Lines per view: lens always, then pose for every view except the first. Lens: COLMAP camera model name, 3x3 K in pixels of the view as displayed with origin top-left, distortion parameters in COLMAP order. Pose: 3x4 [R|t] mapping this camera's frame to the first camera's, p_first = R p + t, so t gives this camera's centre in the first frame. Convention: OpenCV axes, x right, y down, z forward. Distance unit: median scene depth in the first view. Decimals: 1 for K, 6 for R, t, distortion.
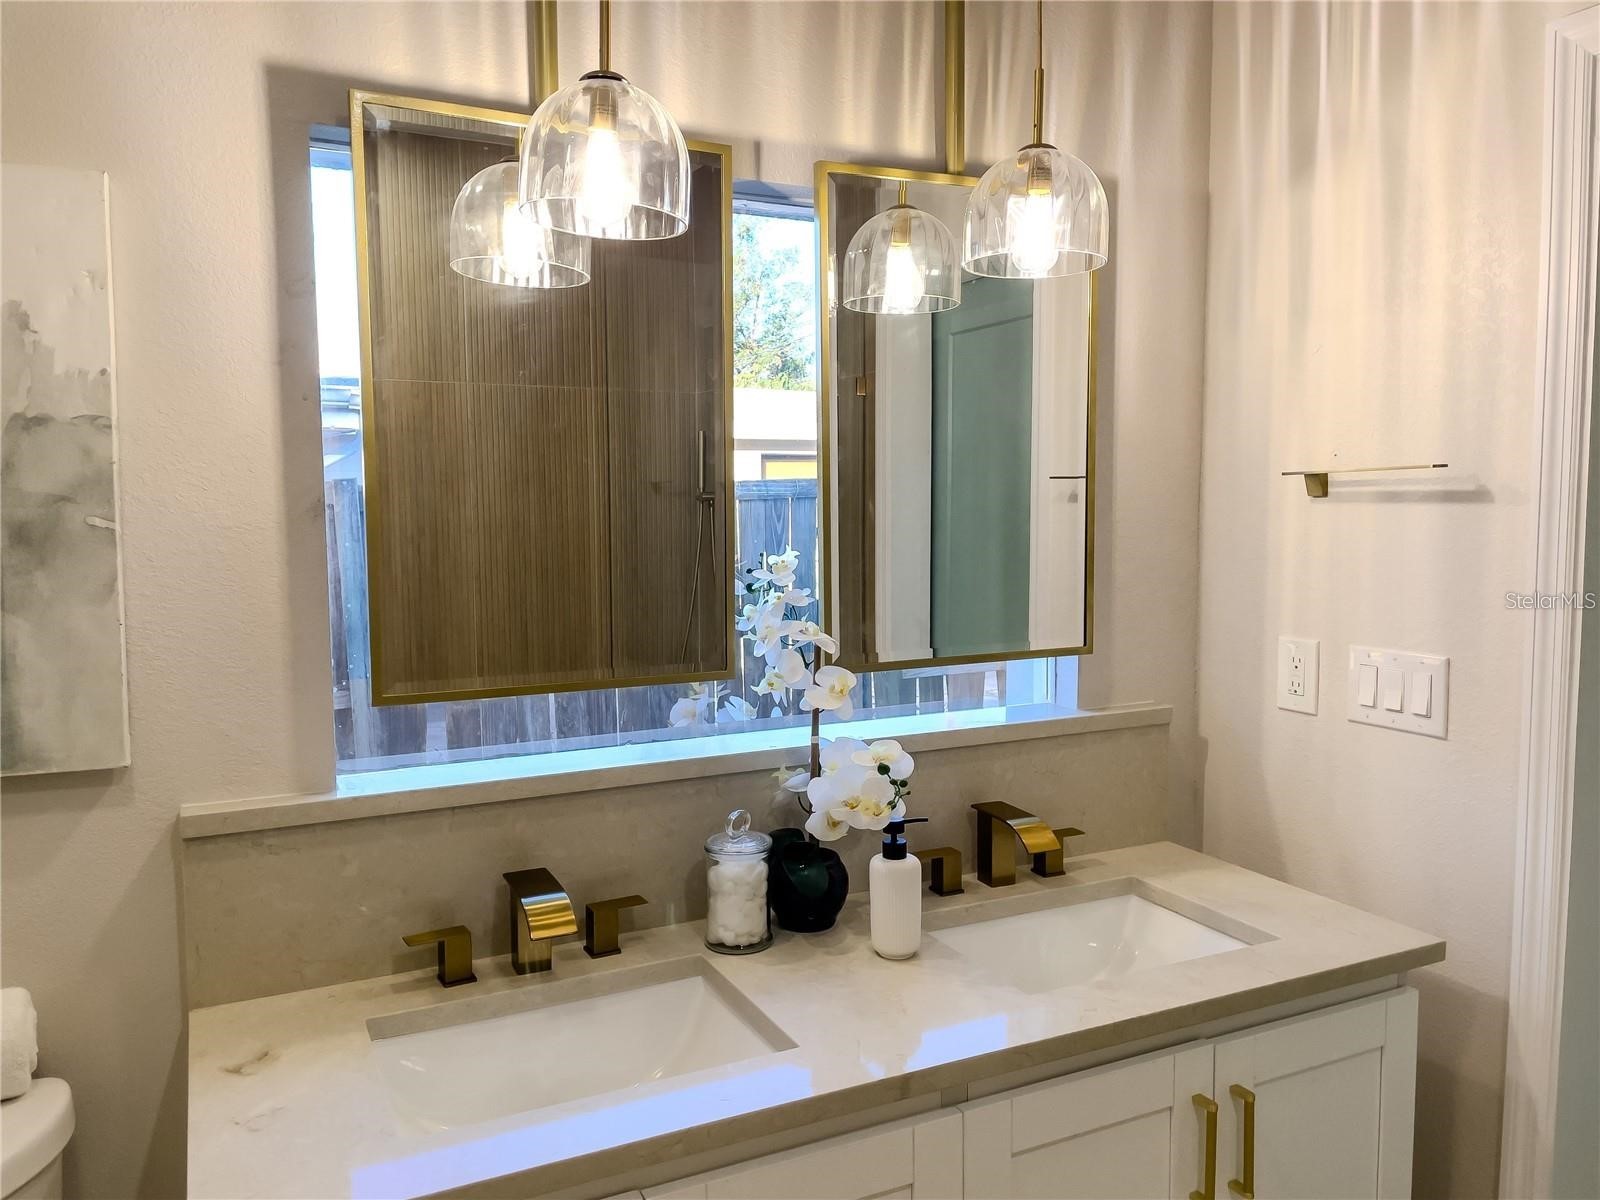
lens RADIAL K [[1208.7, 0, 796.4], [0, 1208.7, 579.5], [0, 0, 1]] dist [0.086118, -0.124846]
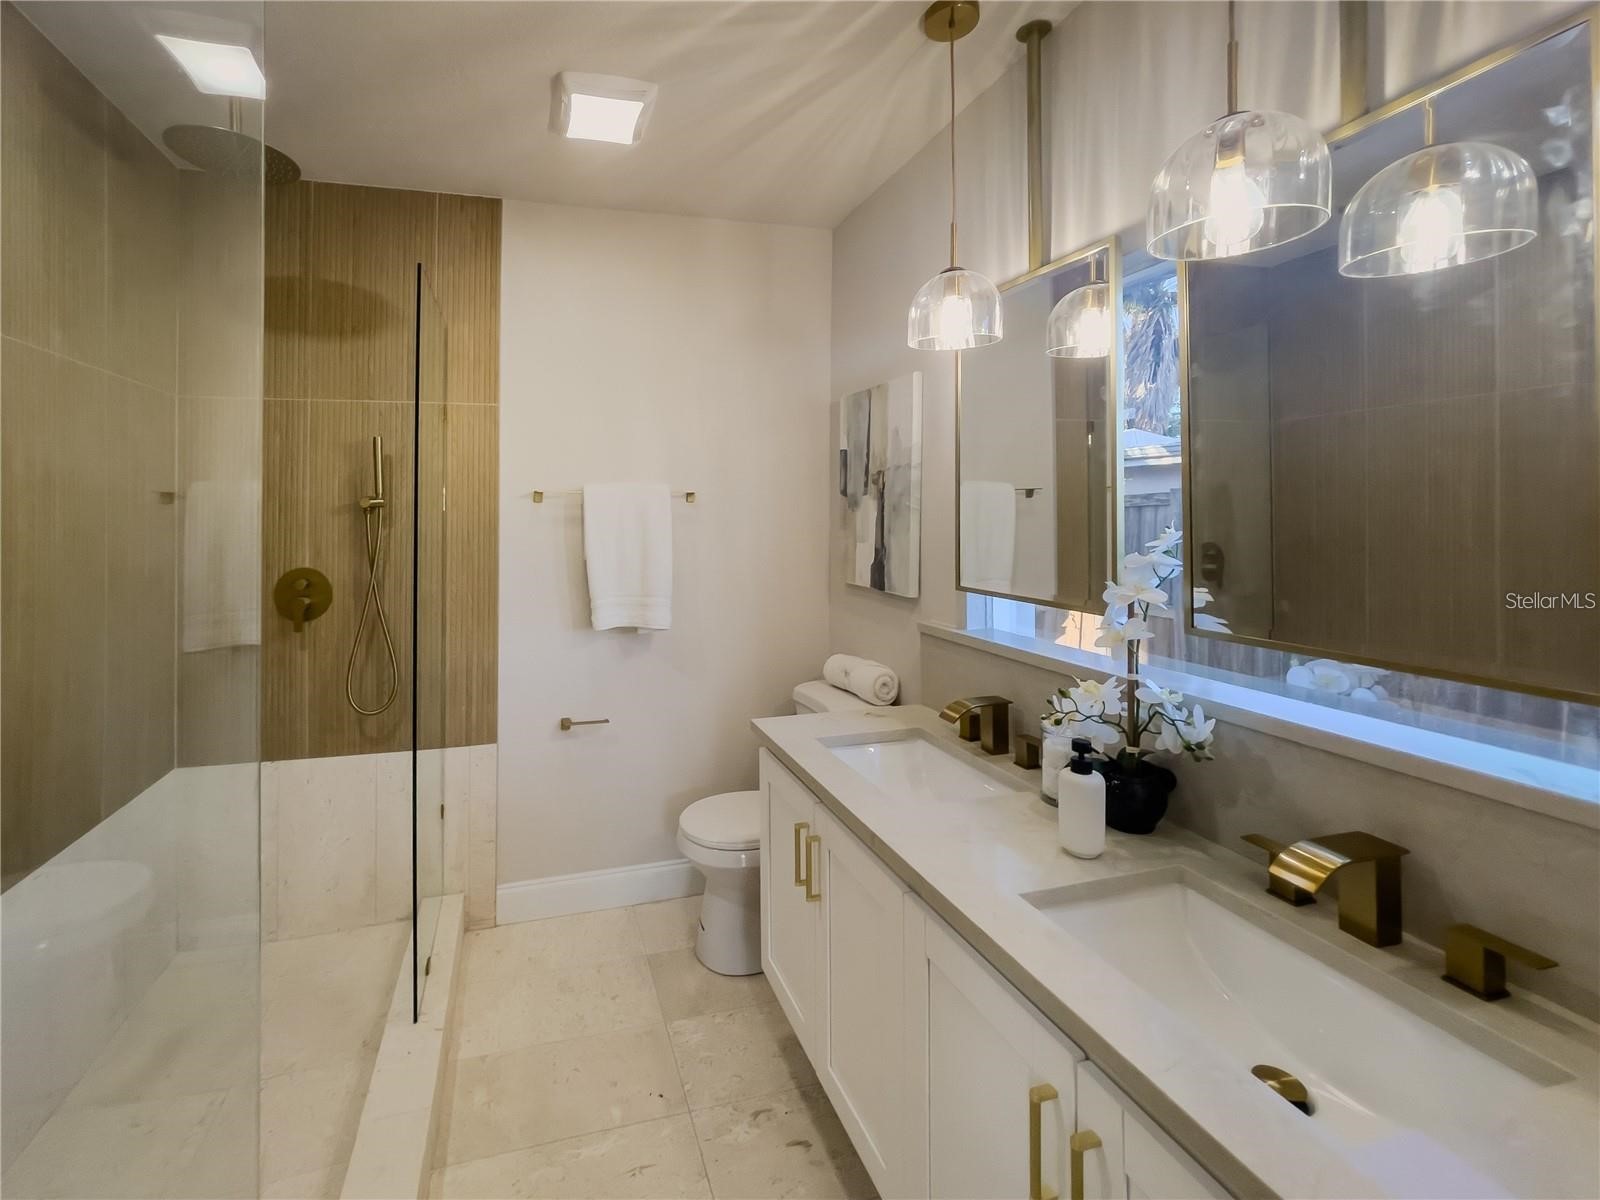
lens RADIAL K [[713.8, 0, 717.5], [0, 713.8, 491.3], [0, 0, 1]] dist [-0.016575, 0.000057]
pose [[-0.198053, -0.023090, -0.979919, 0.941919], [-0.060215, 0.998121, -0.011349, -0.028221], [0.978340, 0.056758, -0.199071, 0.829960]]
